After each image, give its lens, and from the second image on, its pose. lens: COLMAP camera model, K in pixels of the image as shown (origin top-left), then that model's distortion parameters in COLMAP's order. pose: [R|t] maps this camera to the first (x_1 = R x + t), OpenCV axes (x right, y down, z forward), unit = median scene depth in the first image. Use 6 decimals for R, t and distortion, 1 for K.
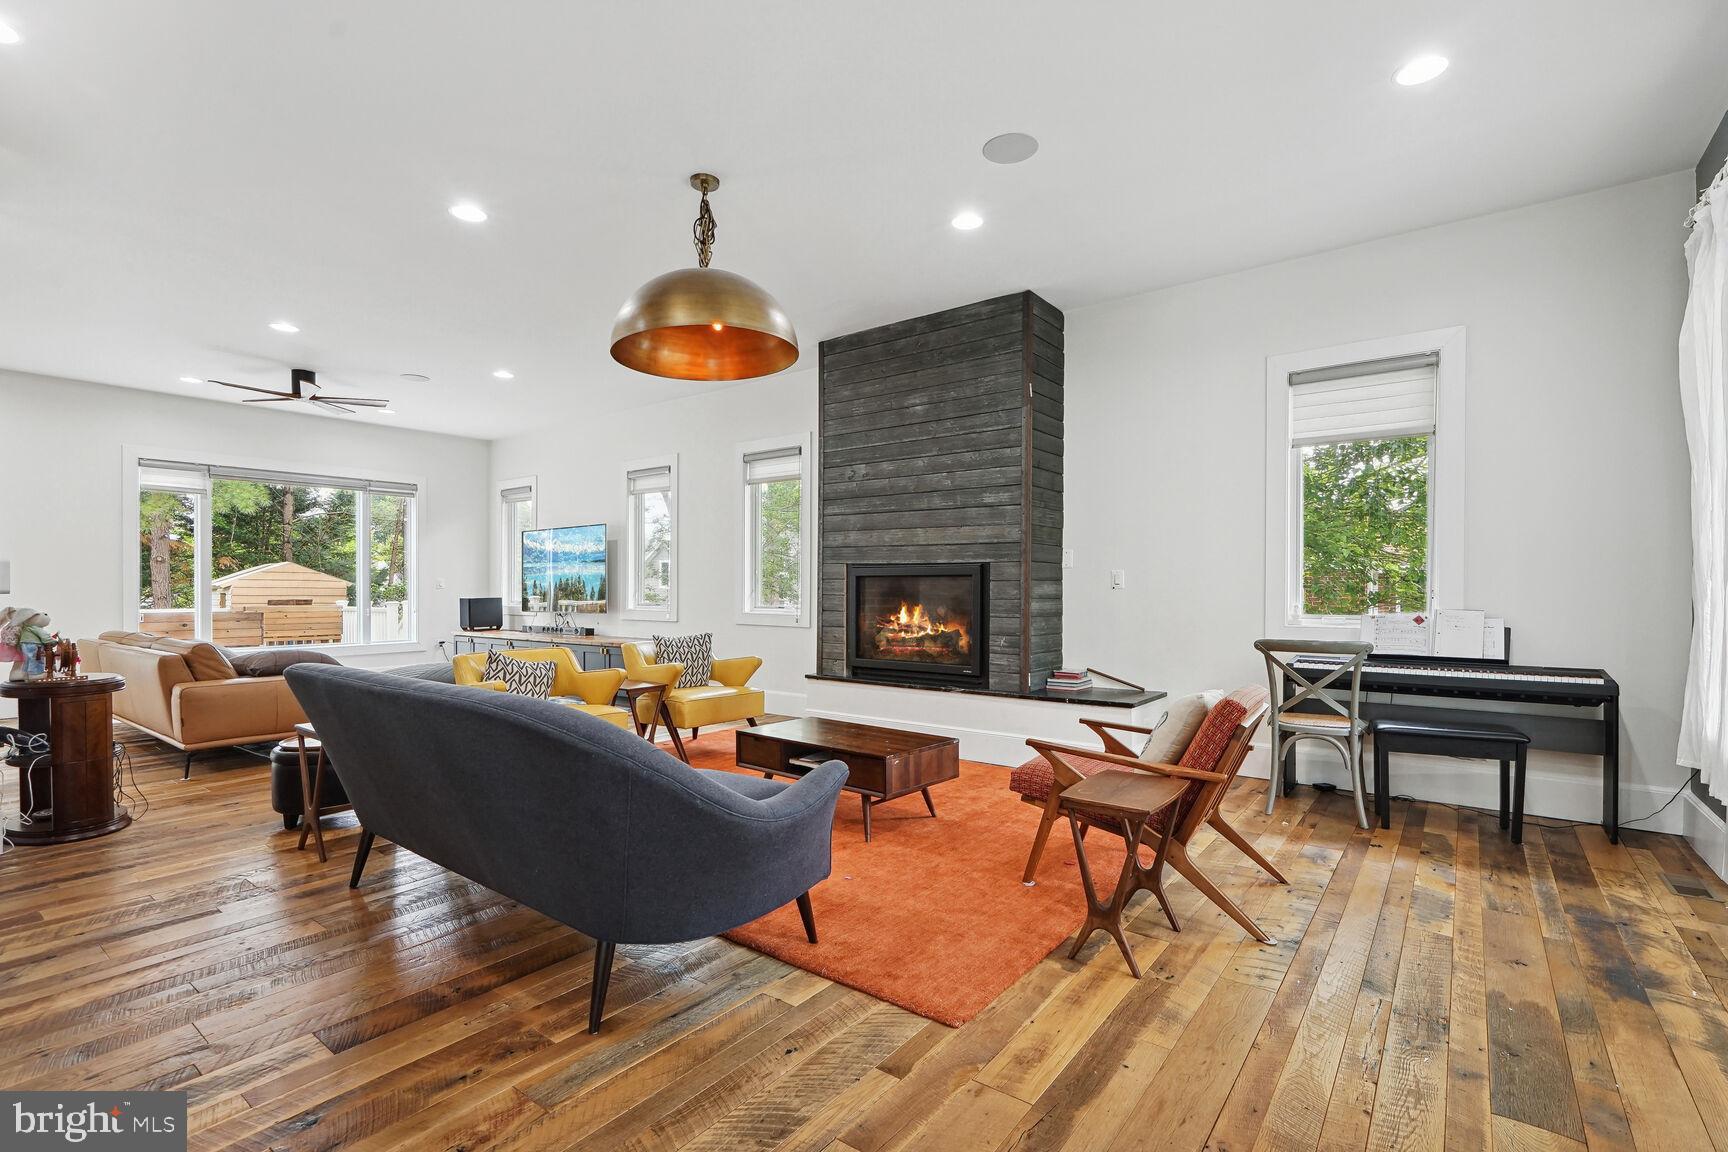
lens RADIAL K [[766.7, 0, 841.4], [0, 766.7, 611.7], [0, 0, 1]] dist [0.009999, -0.000062]
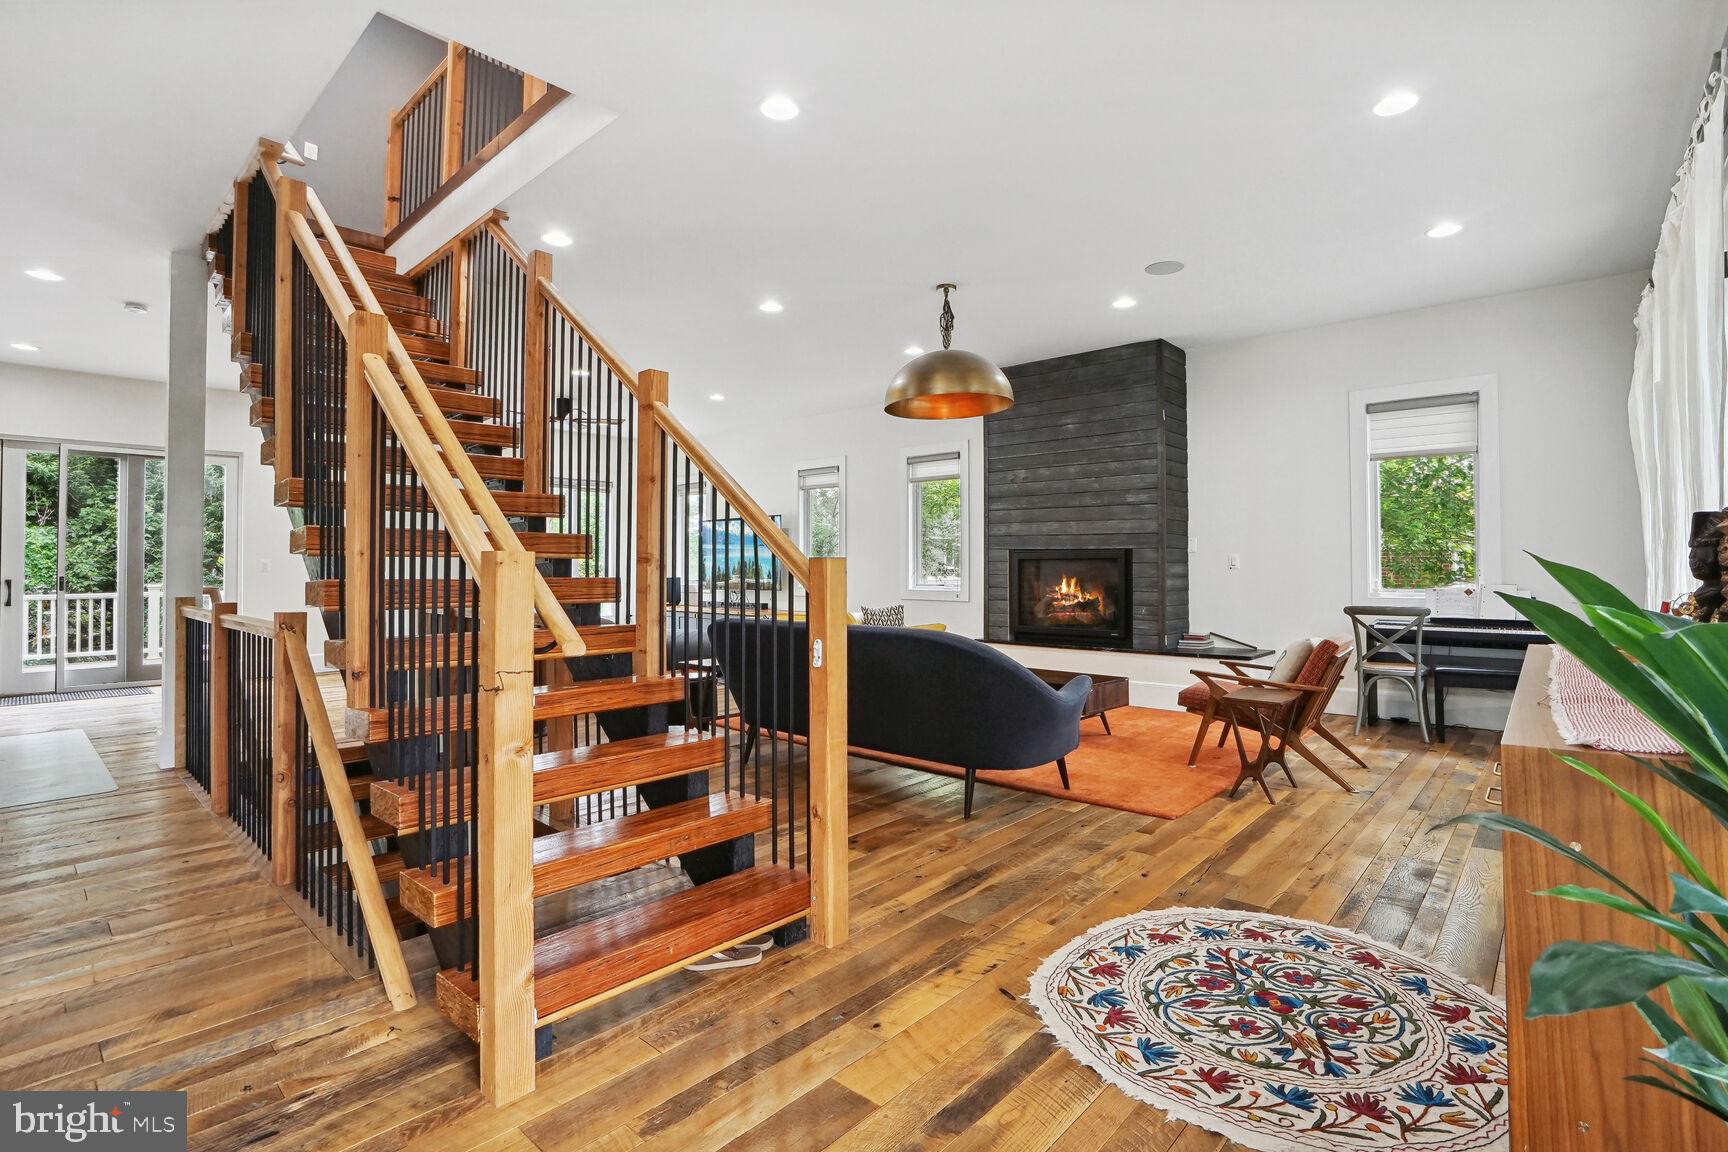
lens RADIAL K [[792.6, 0, 867.6], [0, 792.6, 571.6], [0, 0, 1]] dist [-0.018510, 0.000348]
pose [[0.998534, -0.003750, -0.053996, -0.203604], [0.002362, 0.999666, -0.025748, 0.008006], [0.054074, 0.025583, 0.998209, -0.388603]]
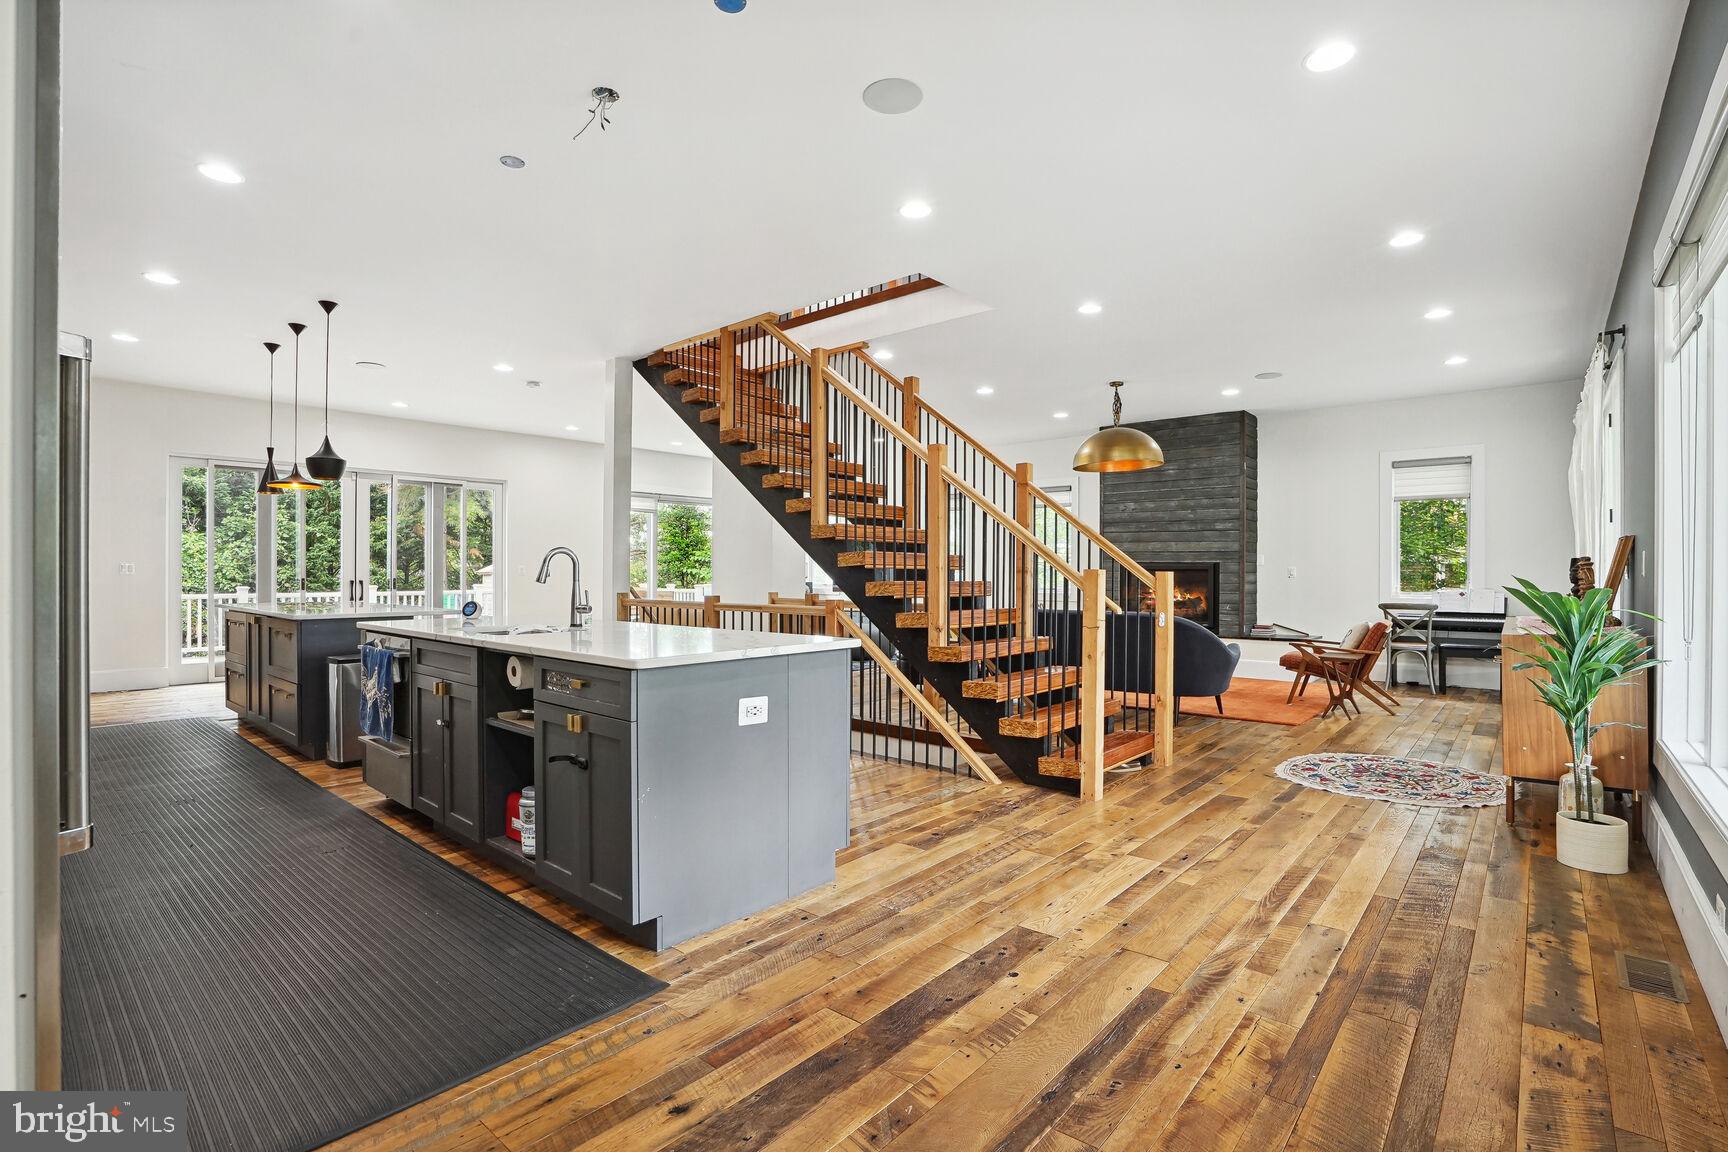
lens RADIAL K [[788.0, 0, 867.2], [0, 788.0, 592.0], [0, 0, 1]] dist [-0.012624, 0.000182]
pose [[0.999555, 0.001833, -0.029789, -0.652721], [-0.002042, 0.999973, -0.007000, 0.020969], [0.029775, 0.007057, 0.999532, -0.959515]]
